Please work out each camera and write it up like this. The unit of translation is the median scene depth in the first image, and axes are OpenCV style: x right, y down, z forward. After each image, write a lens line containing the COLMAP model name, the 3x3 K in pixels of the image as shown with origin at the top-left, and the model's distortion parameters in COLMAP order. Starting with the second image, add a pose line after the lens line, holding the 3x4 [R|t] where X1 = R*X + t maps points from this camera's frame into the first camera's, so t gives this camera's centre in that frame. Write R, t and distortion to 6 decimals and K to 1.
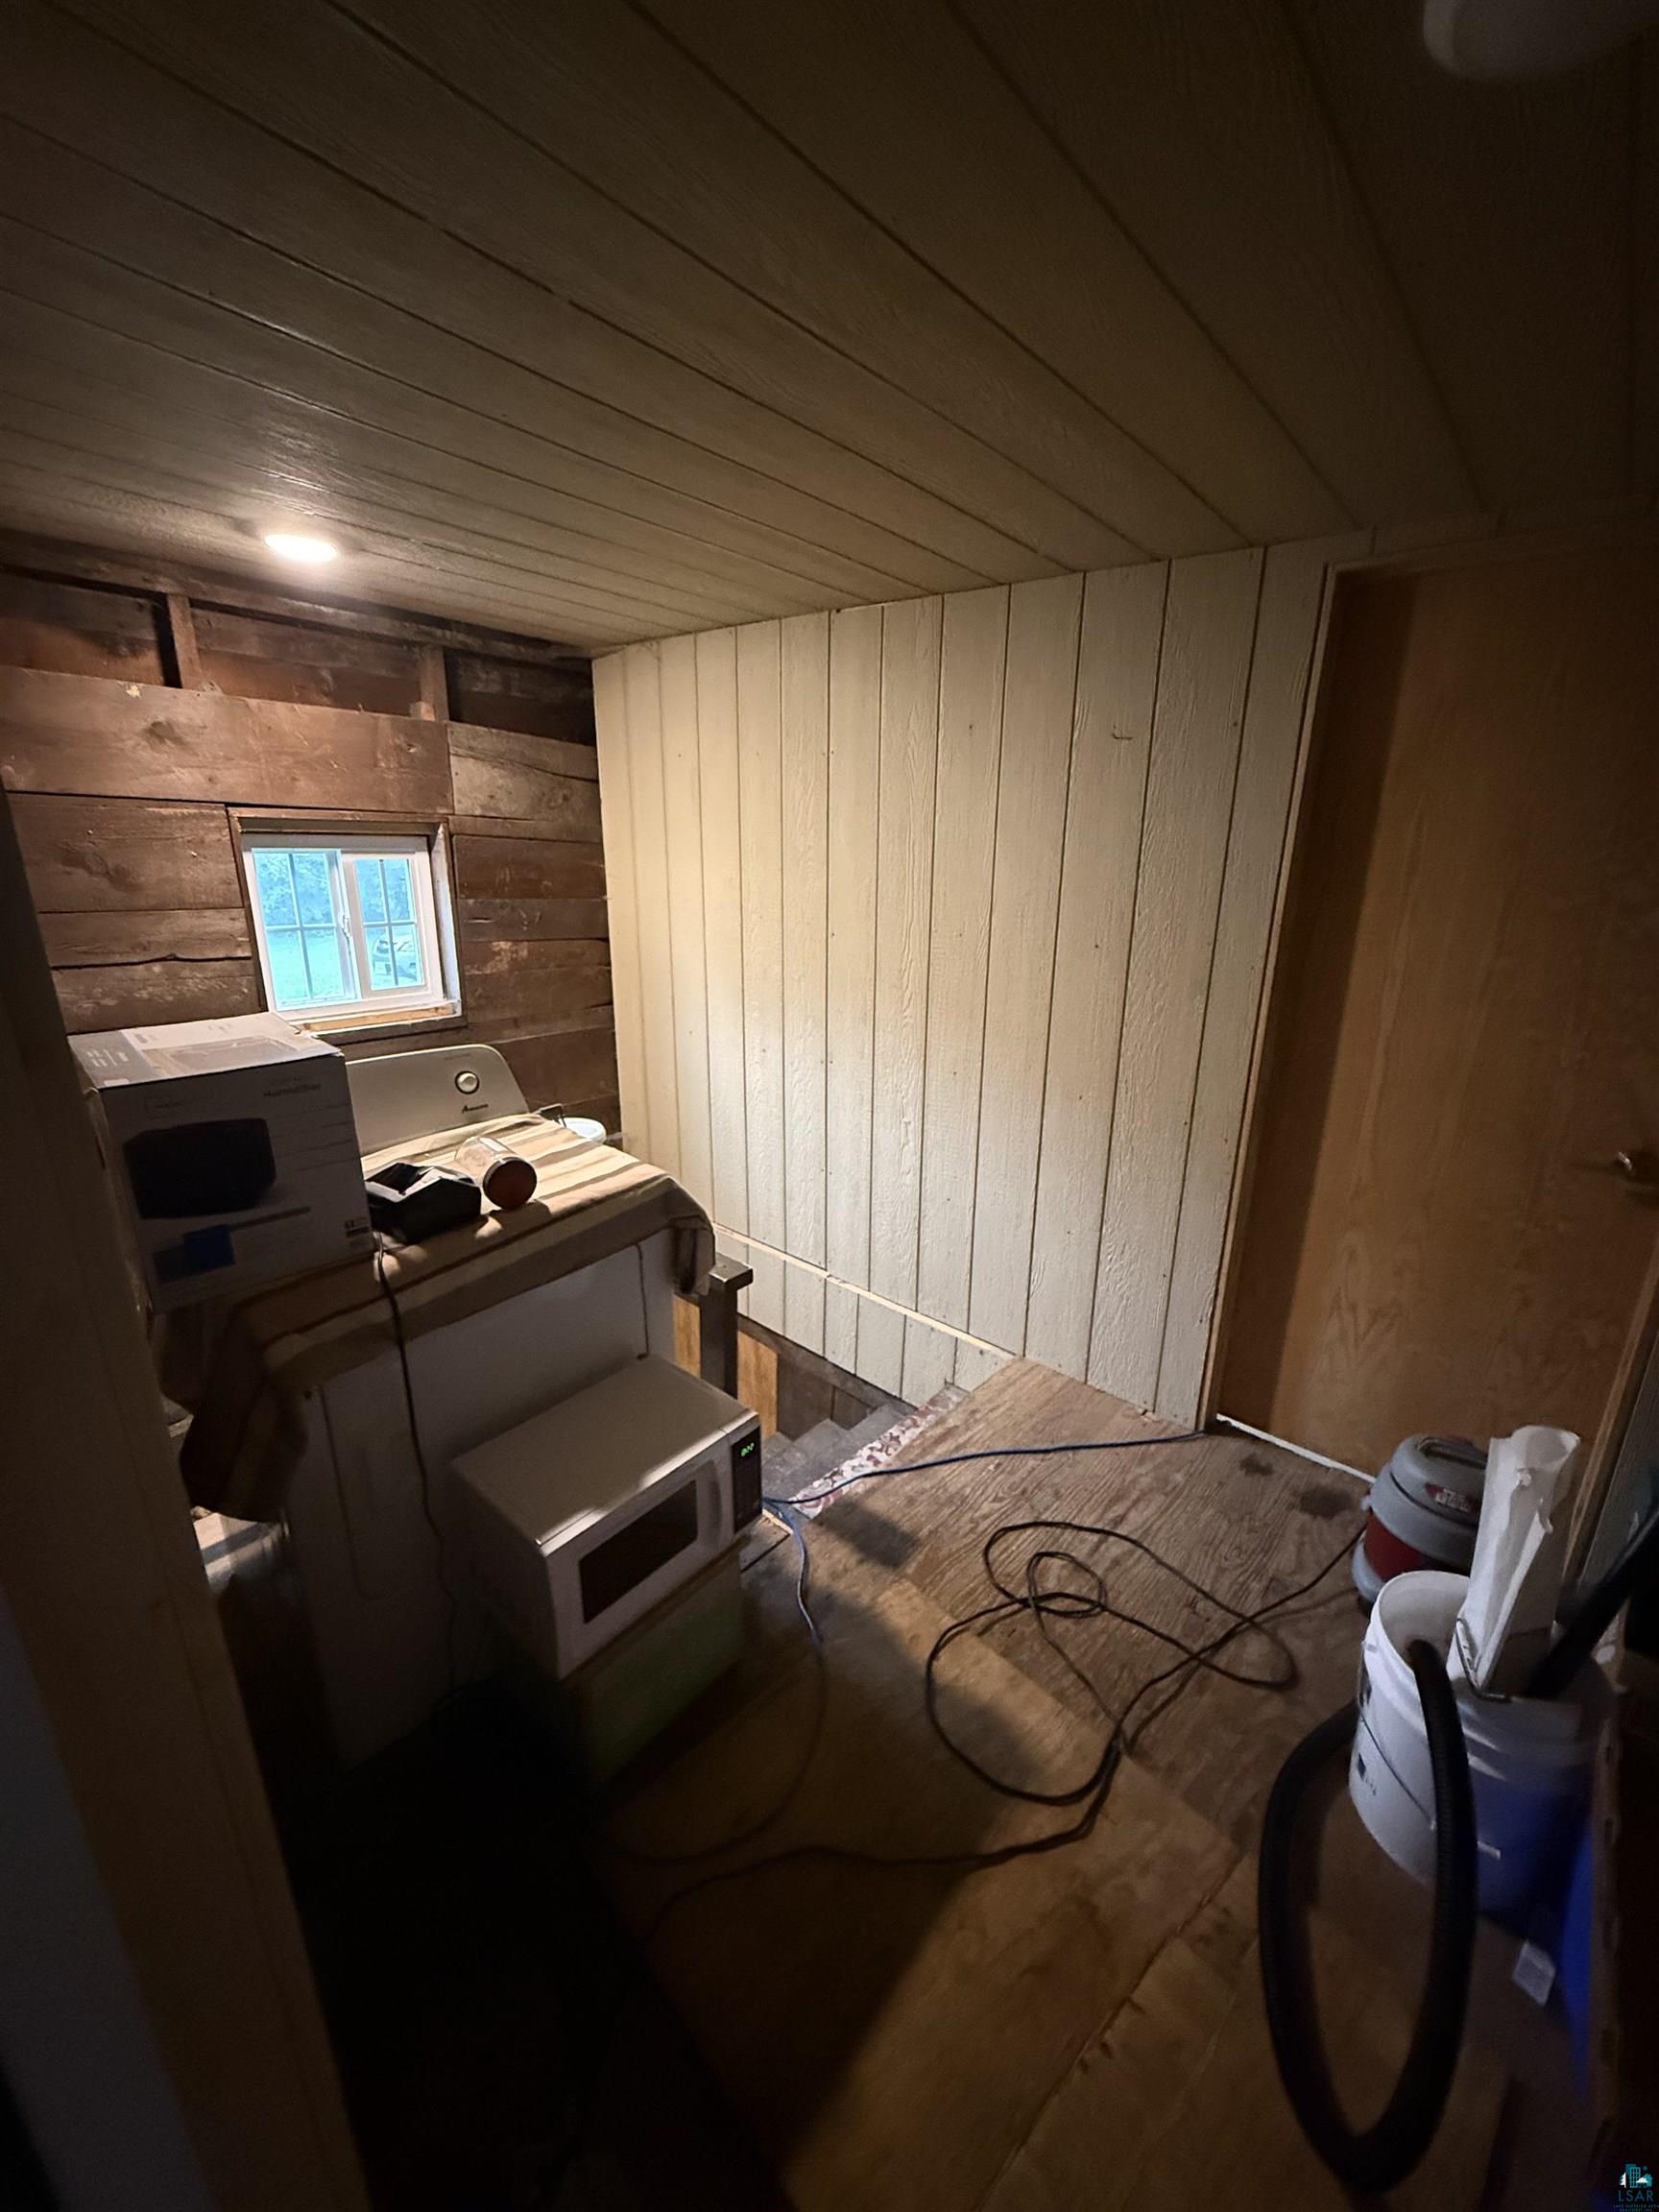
lens RADIAL K [[870.7, 0, 826.2], [0, 870.7, 1108.2], [0, 0, 1]] dist [-0.004712, -0.000248]
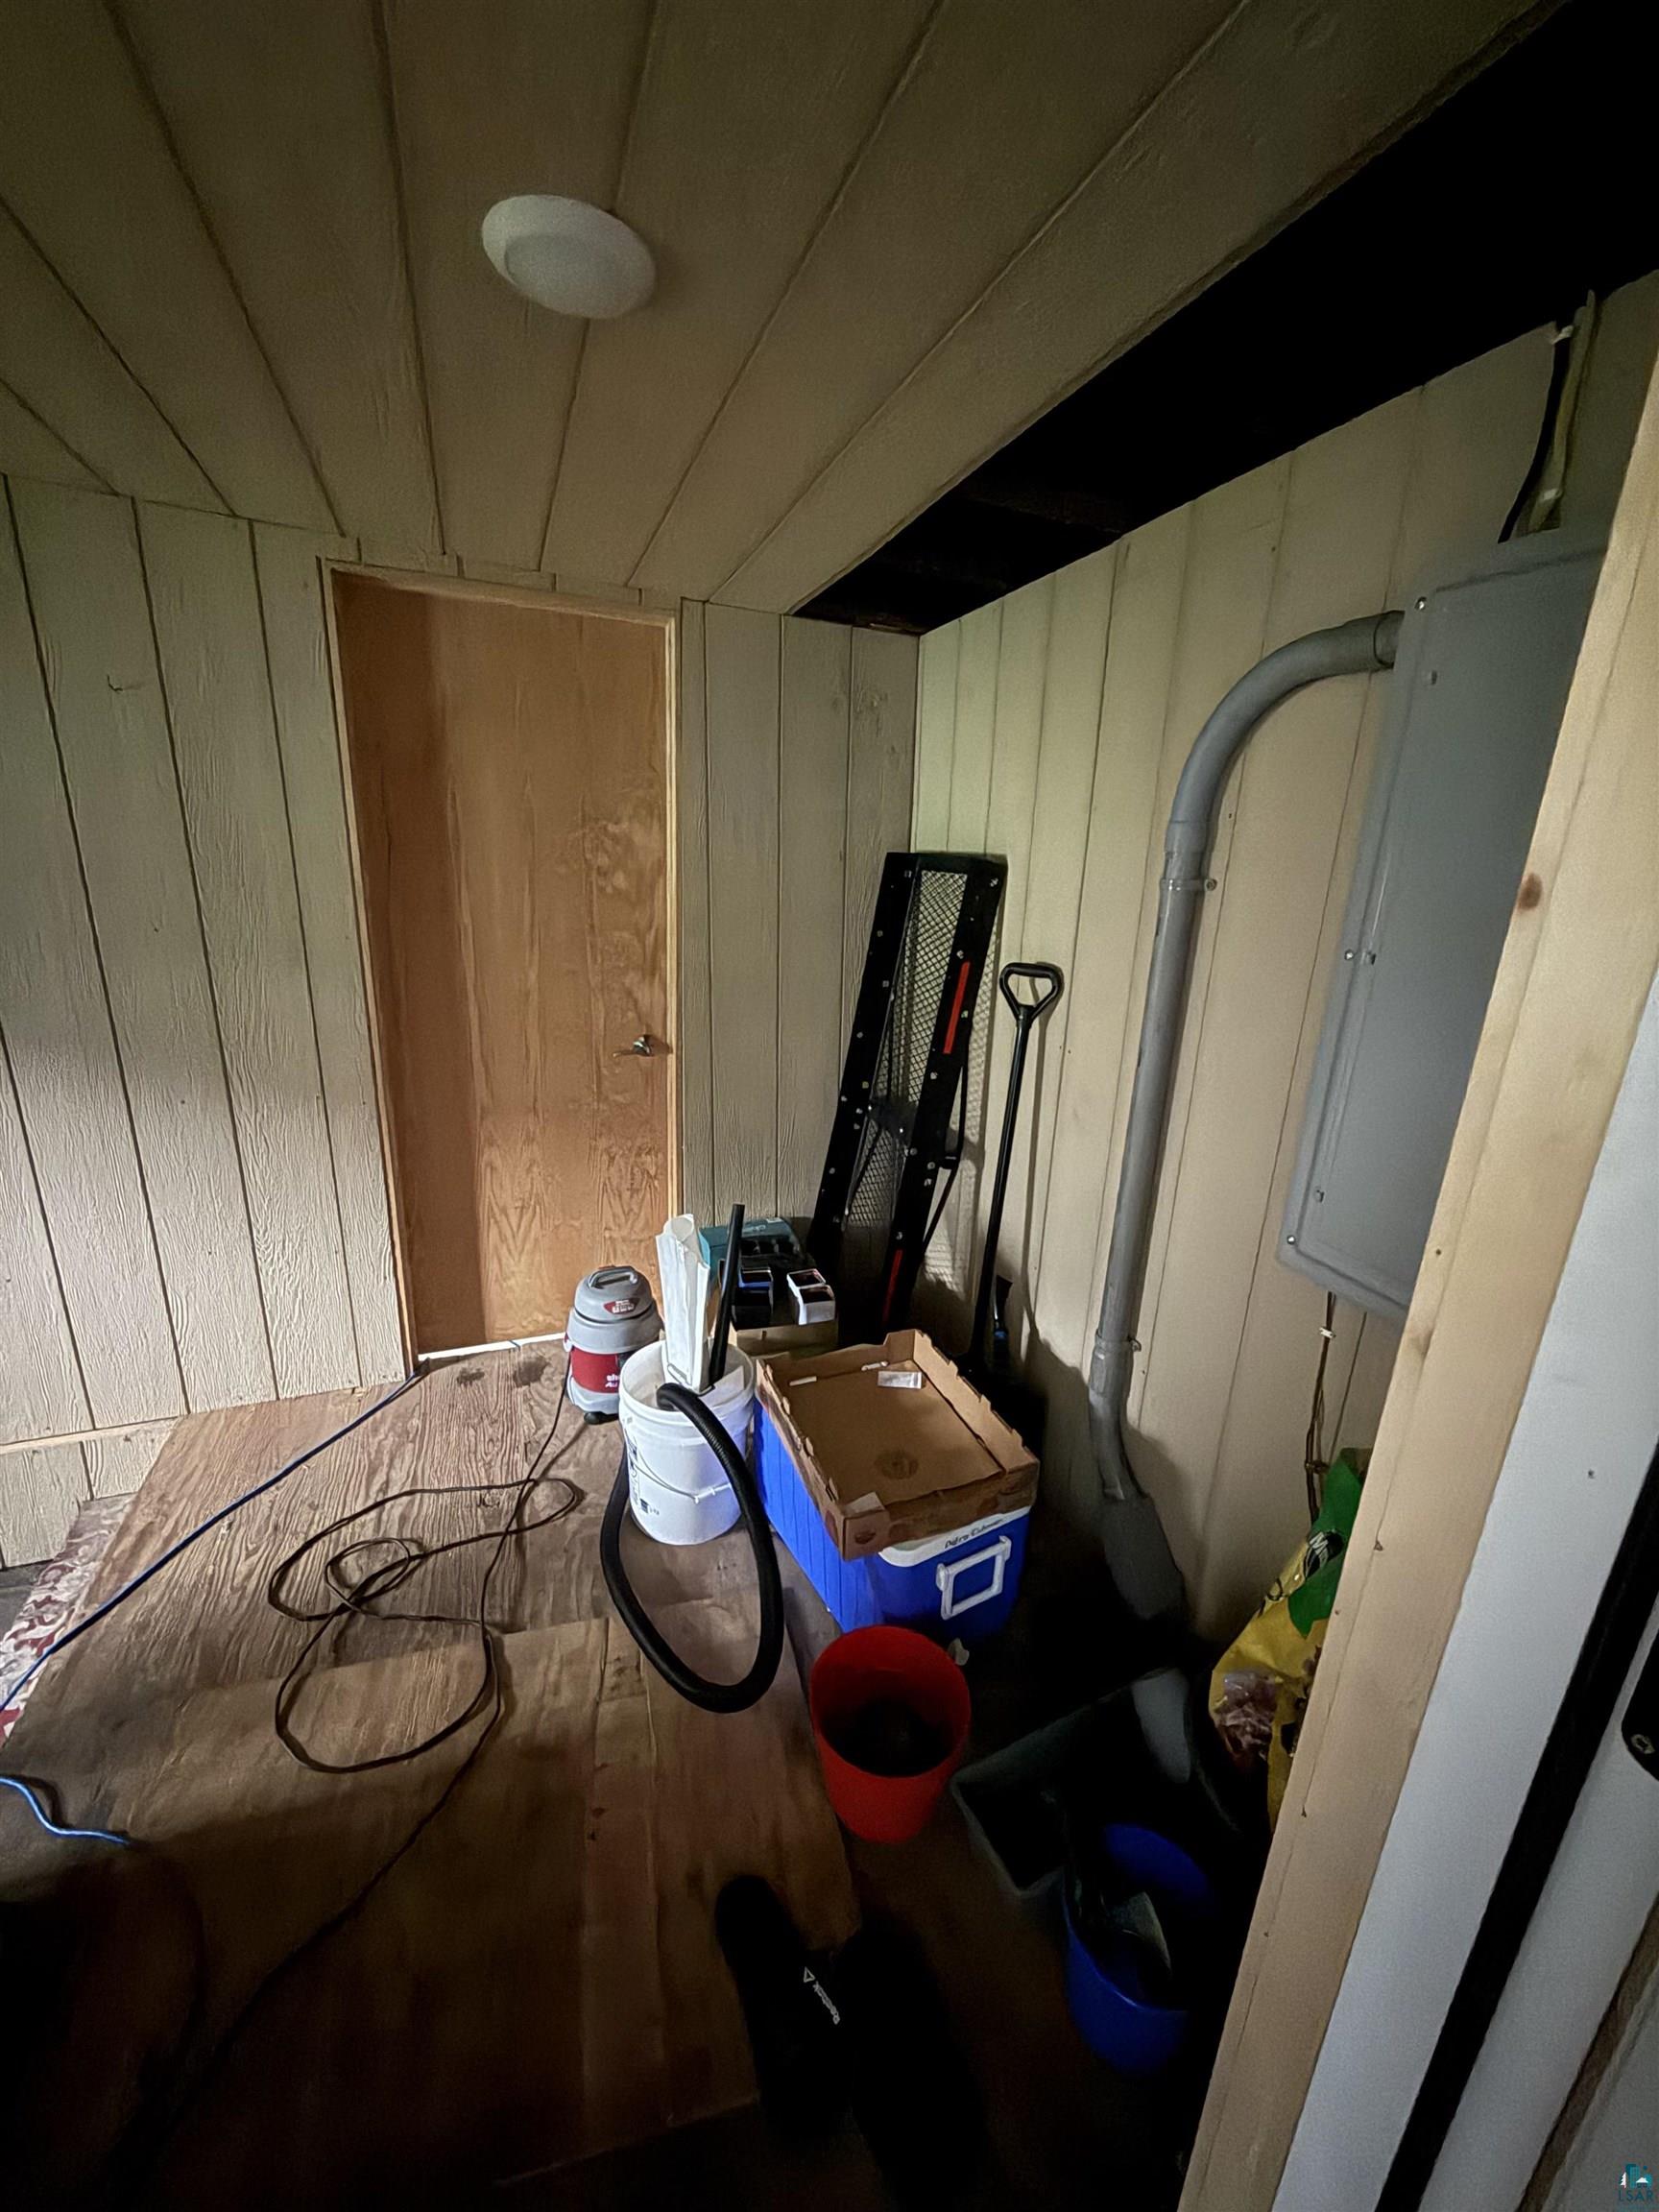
lens RADIAL K [[870.7, 0, 830.3], [0, 870.7, 1105.9], [0, 0, 1]] dist [-0.004712, -0.000248]
pose [[0.468170, -0.247299, 0.848328, -0.178604], [0.226195, 0.961592, 0.155486, 0.005584], [-0.854197, 0.119093, 0.506126, -0.012658]]
